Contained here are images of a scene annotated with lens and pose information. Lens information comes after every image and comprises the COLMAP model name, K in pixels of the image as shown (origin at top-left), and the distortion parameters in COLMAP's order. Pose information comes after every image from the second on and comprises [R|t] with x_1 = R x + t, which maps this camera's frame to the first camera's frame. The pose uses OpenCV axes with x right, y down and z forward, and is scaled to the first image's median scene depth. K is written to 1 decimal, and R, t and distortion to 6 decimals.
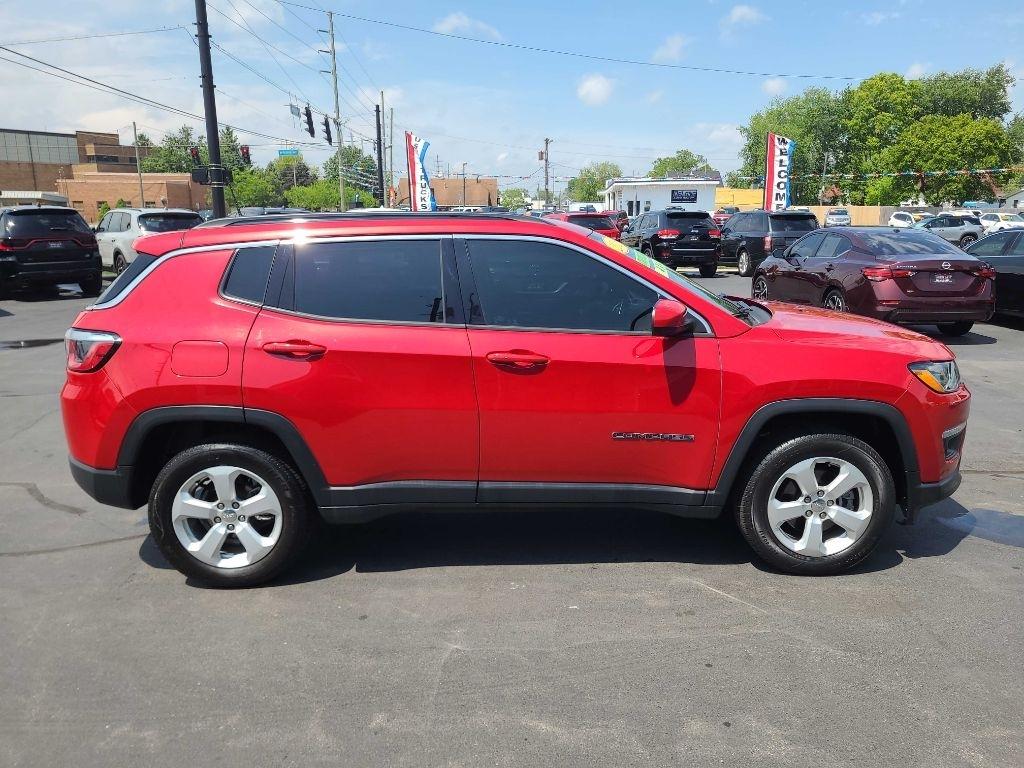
lens RADIAL K [[781.0, 0, 536.8], [0, 781.0, 392.0], [0, 0, 1]] dist [0.061318, -0.037823]
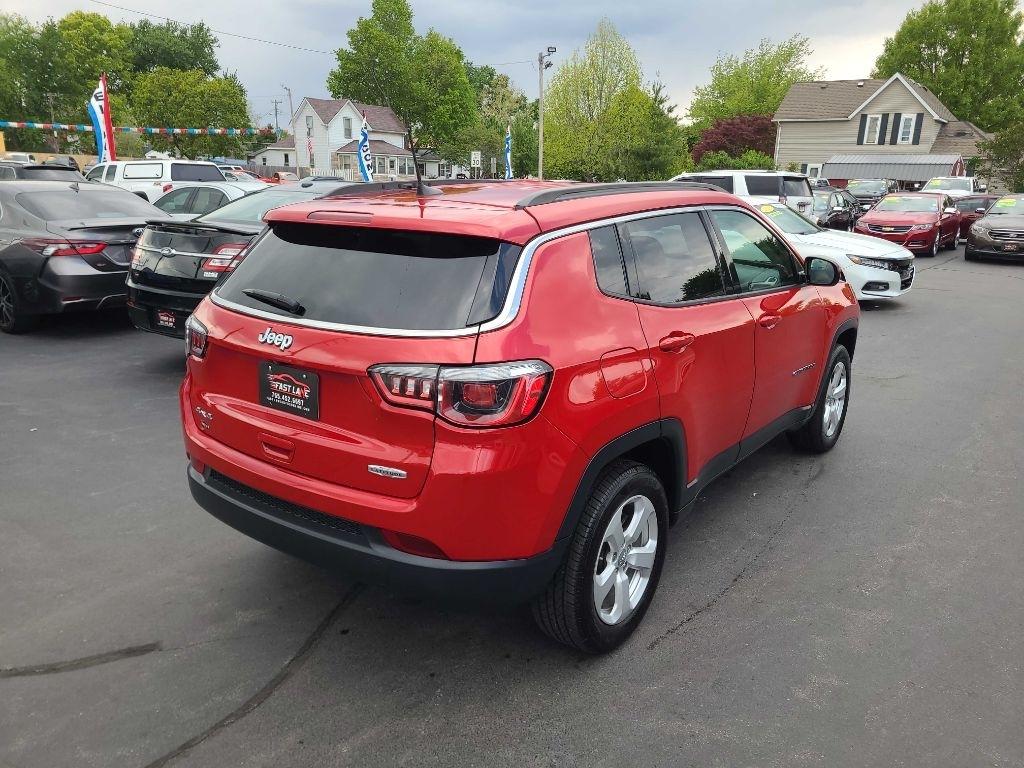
lens RADIAL K [[781.0, 0, 525.2], [0, 781.0, 379.2], [0, 0, 1]] dist [0.061318, -0.037823]
pose [[0.597844, -0.191813, 0.778325, -0.513710], [0.157787, 0.980113, 0.120344, -0.061498], [-0.785930, 0.050863, 0.616220, 0.281263]]
